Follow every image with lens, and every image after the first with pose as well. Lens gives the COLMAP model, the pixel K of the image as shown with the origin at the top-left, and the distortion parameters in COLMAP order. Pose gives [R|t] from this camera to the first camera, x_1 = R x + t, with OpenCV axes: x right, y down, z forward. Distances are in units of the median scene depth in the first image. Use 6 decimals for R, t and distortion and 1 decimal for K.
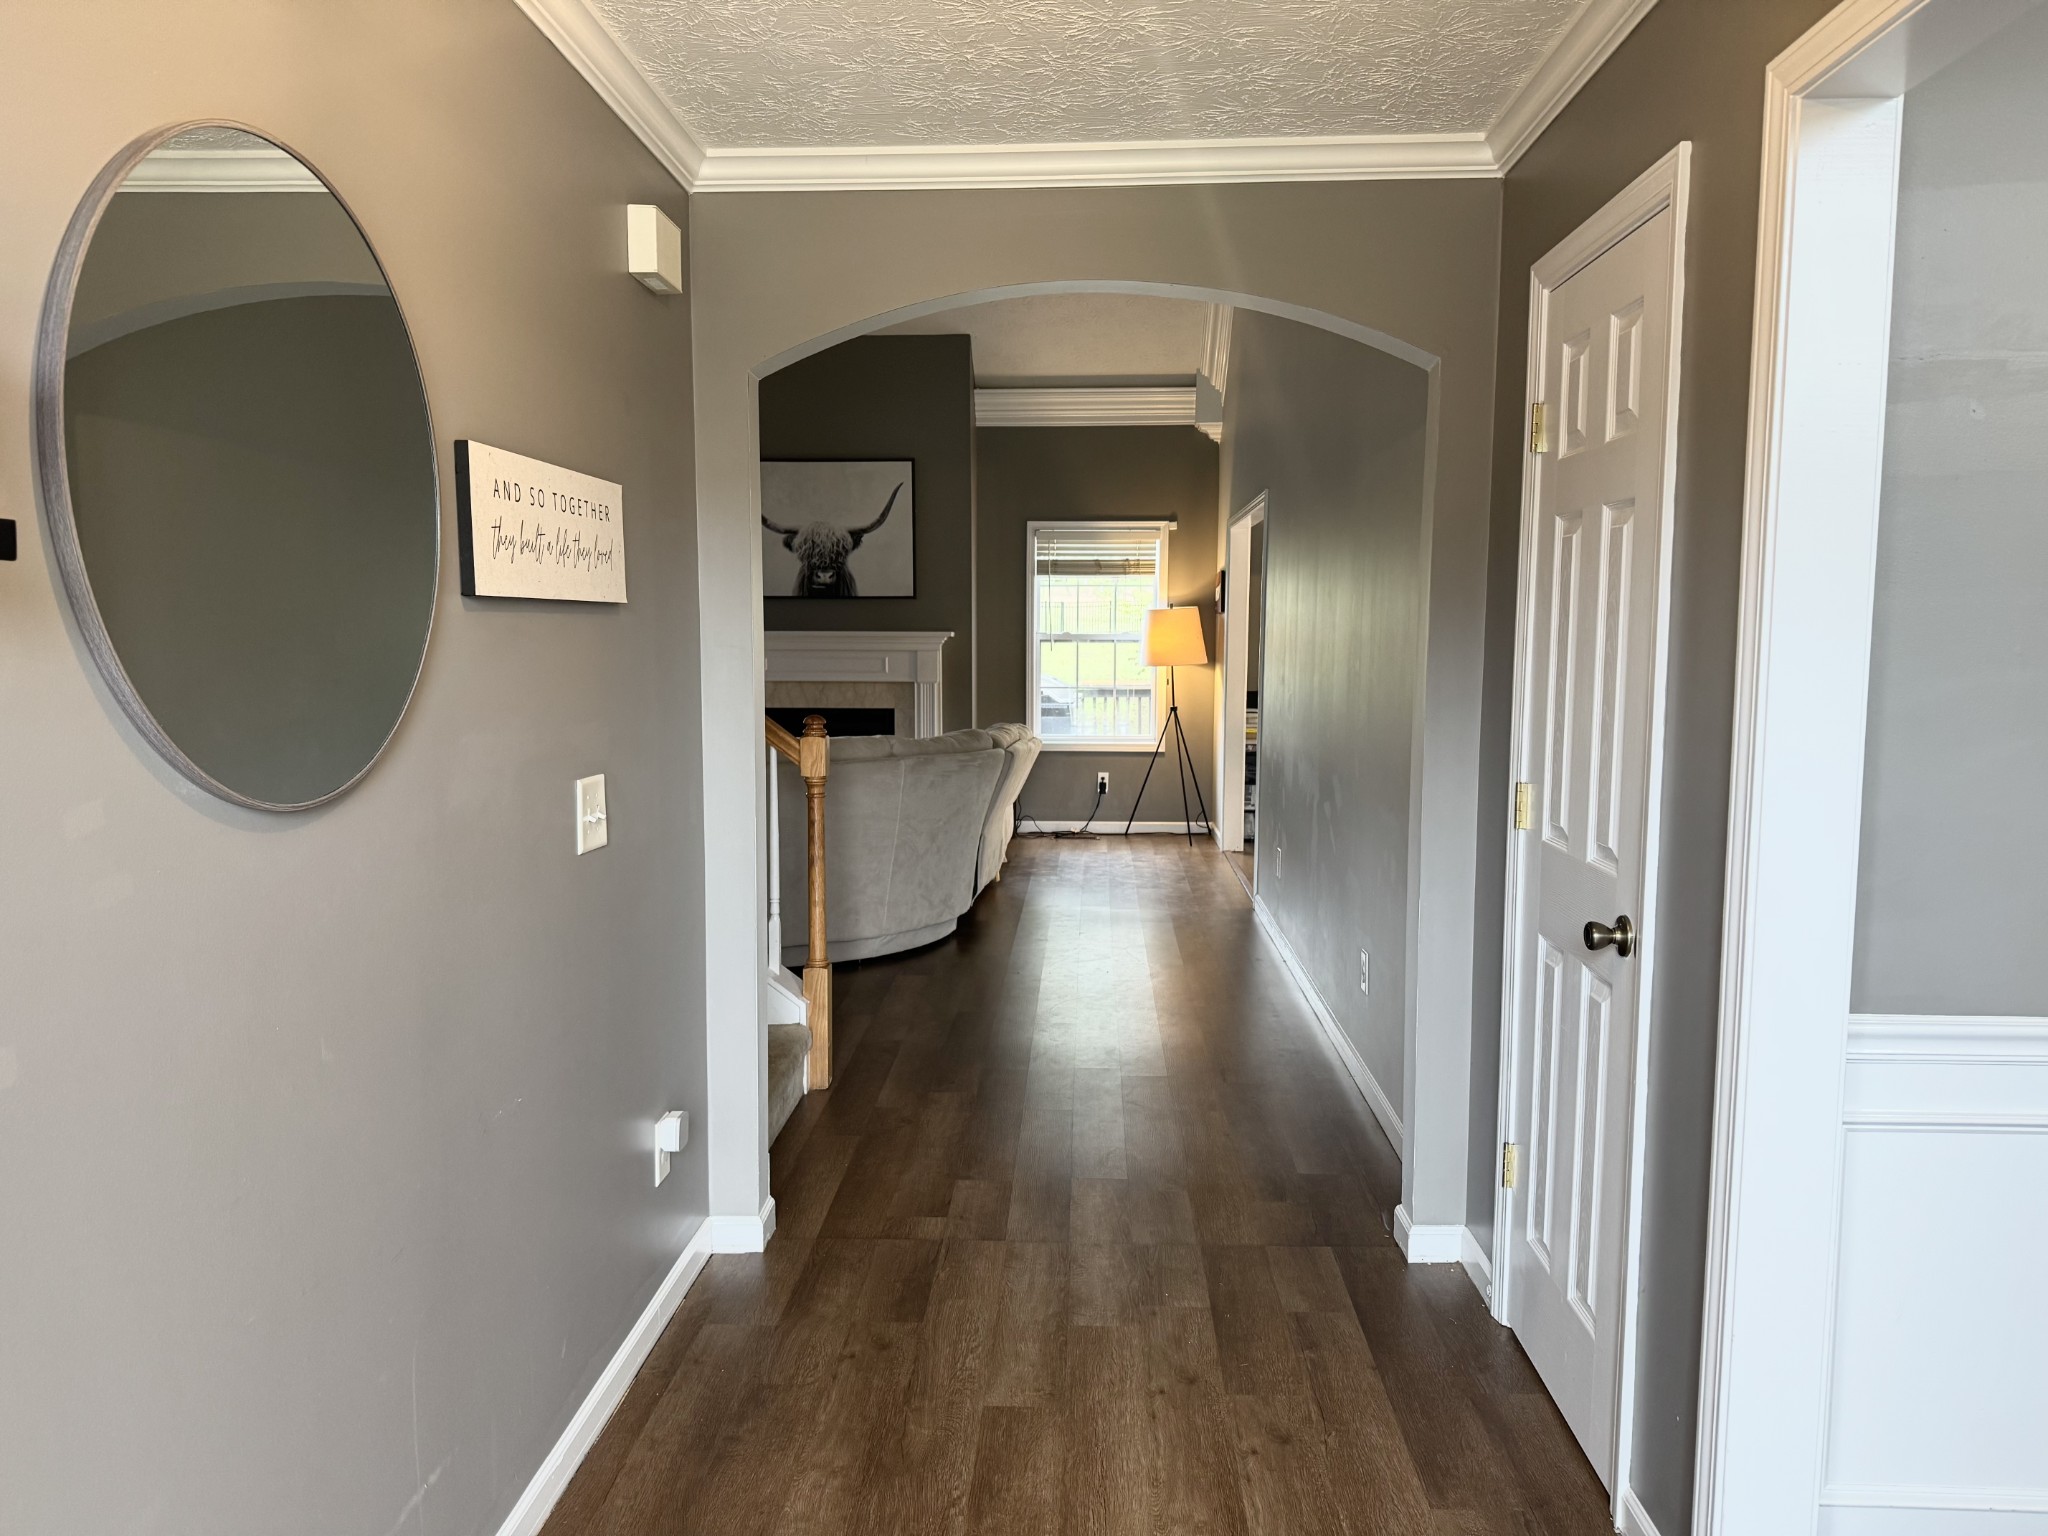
lens RADIAL K [[1431.7, 0, 1024.0], [0, 1431.7, 768.0], [0, 0, 1]] dist [0.166349, -0.296659]
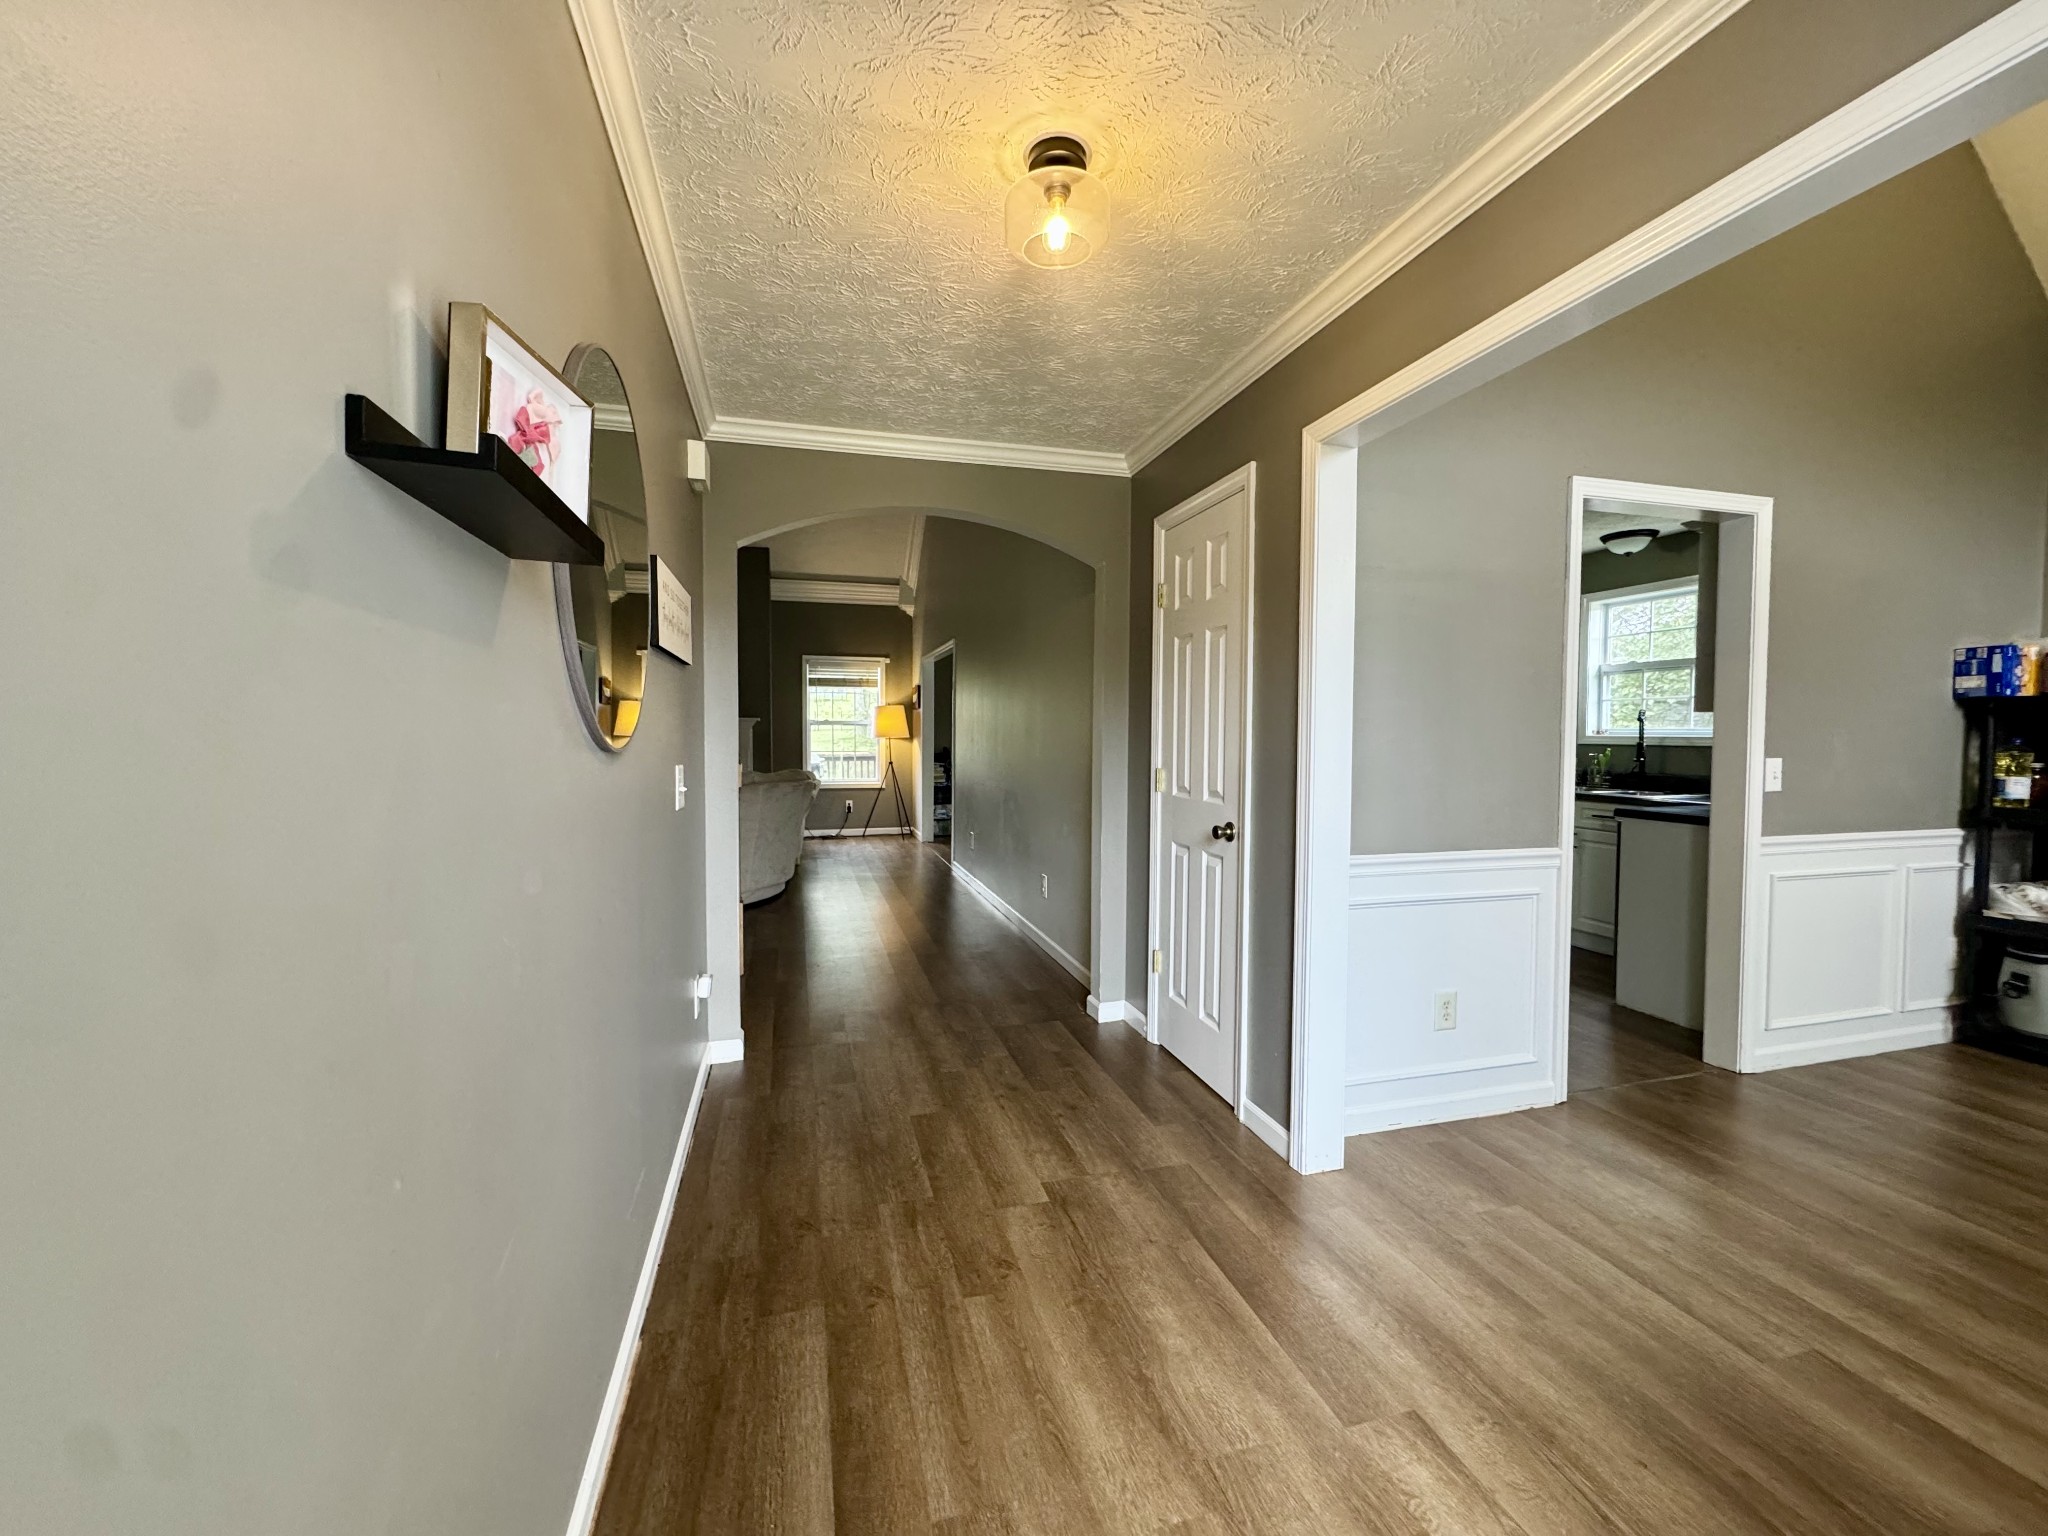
lens RADIAL K [[821.3, 0, 1024.6], [0, 821.3, 763.5], [0, 0, 1]] dist [0.000058, -0.000231]
pose [[0.948935, -0.010527, 0.315297, -0.059512], [0.028546, 0.998208, -0.052586, 0.017661], [-0.314178, 0.058901, 0.947535, -0.006874]]
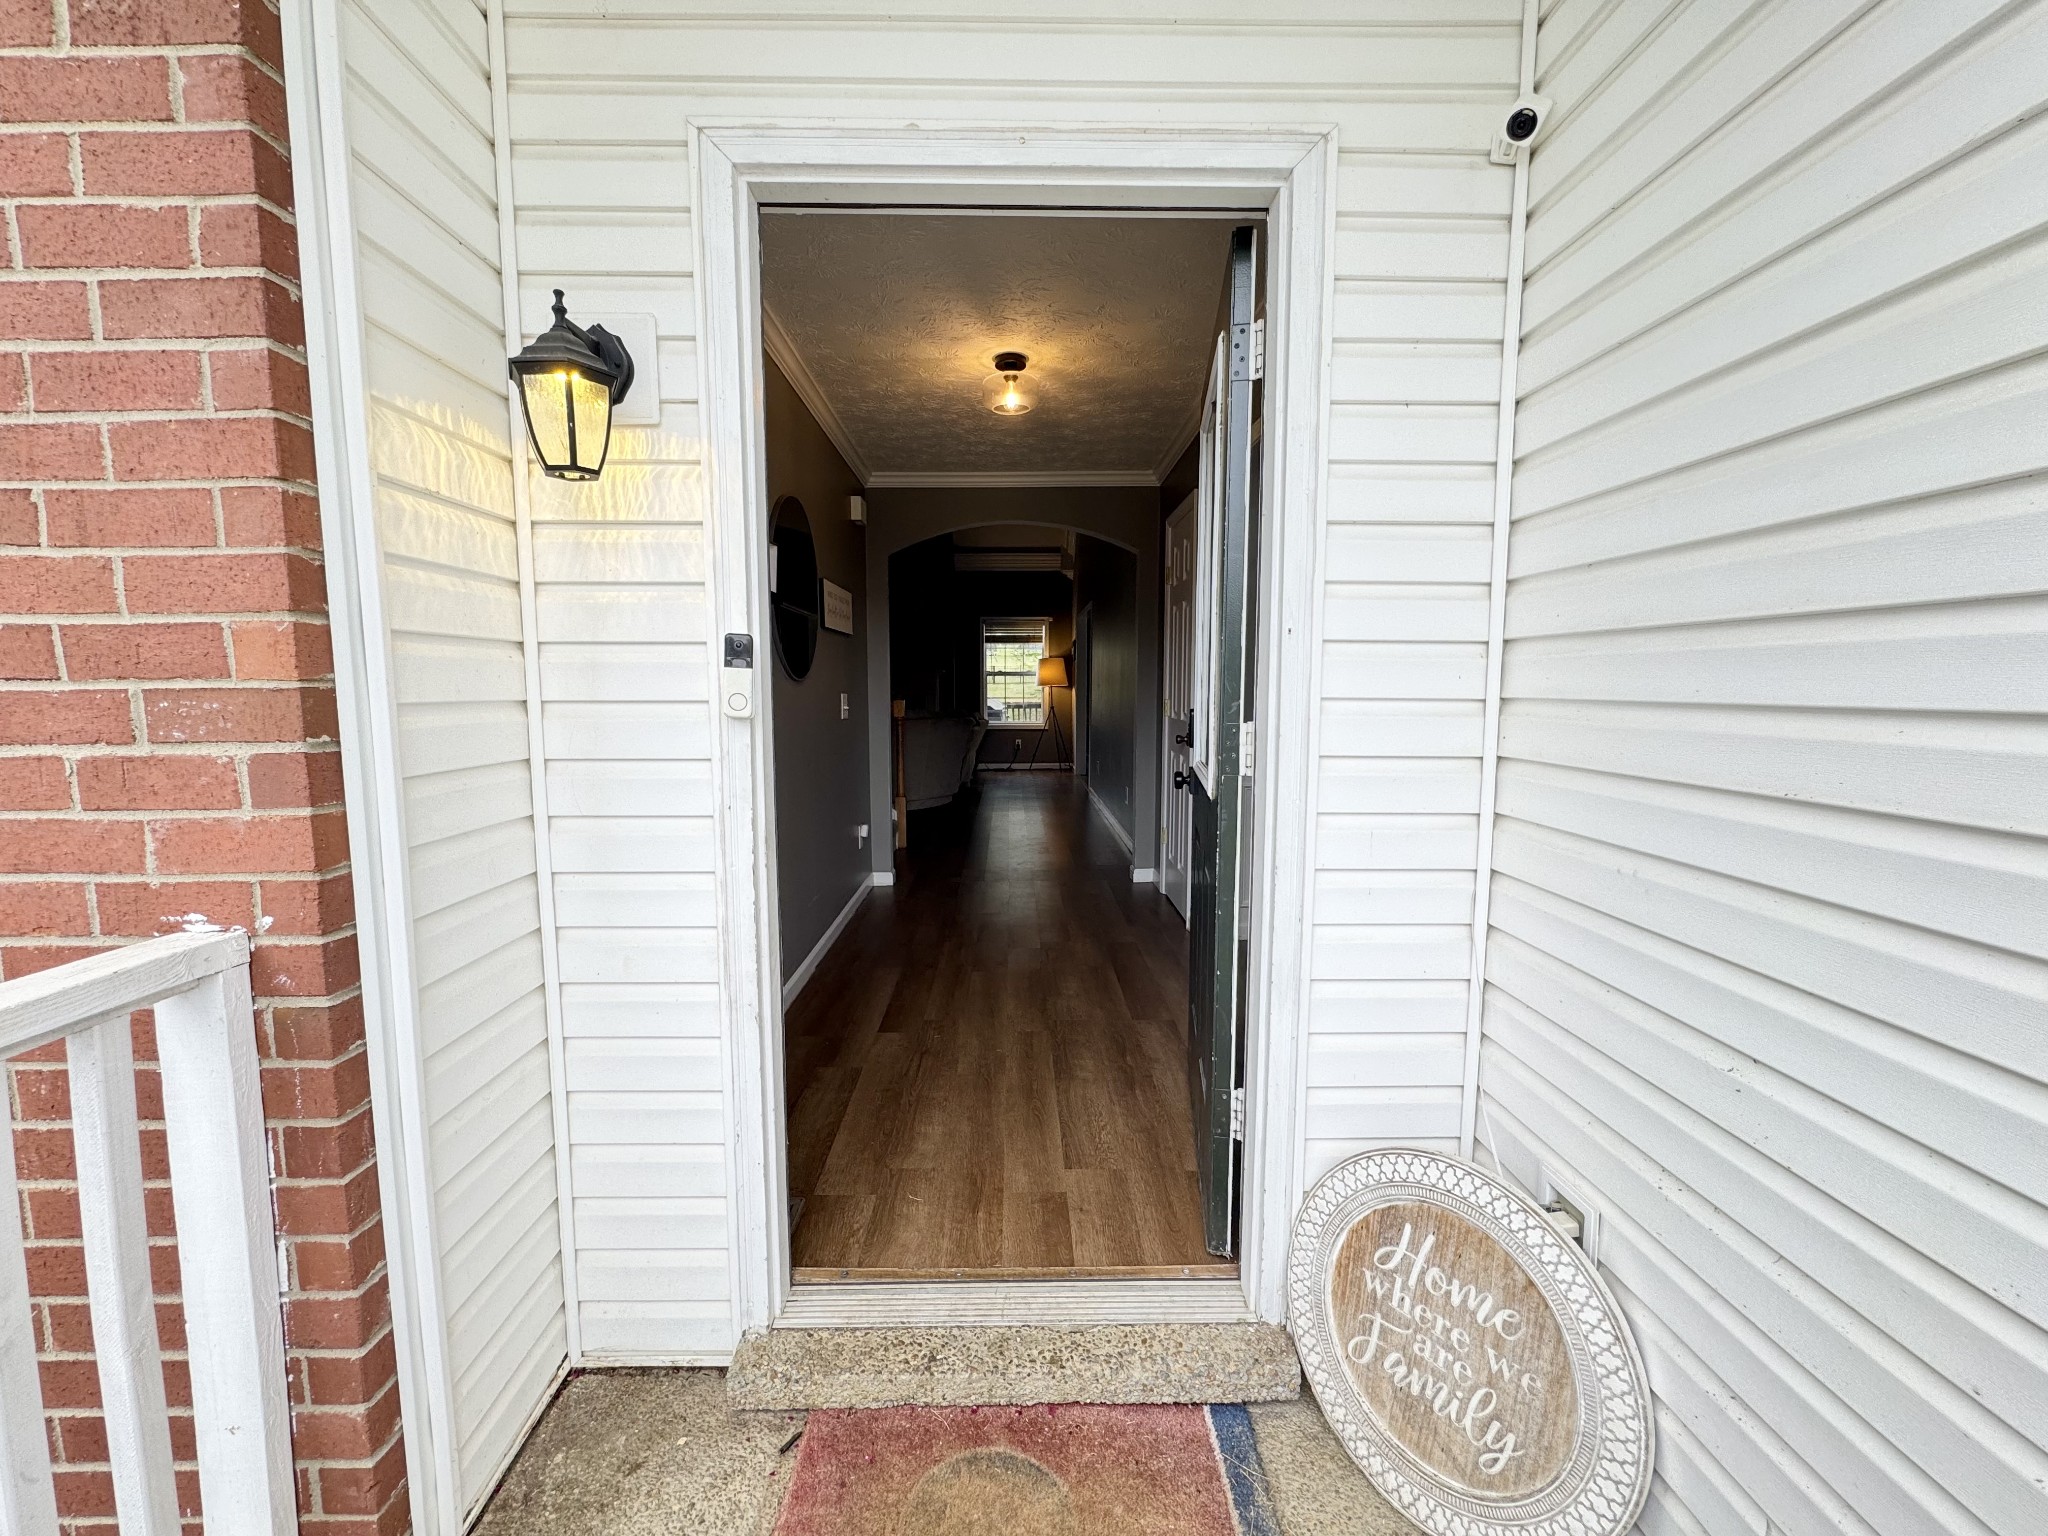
lens RADIAL K [[821.3, 0, 1024.6], [0, 821.3, 763.5], [0, 0, 1]] dist [0.000058, -0.000231]
pose [[0.997880, -0.010721, 0.064187, -0.012235], [0.010817, 0.999941, -0.001153, 0.041111], [-0.064170, 0.001845, 0.997937, -0.179690]]
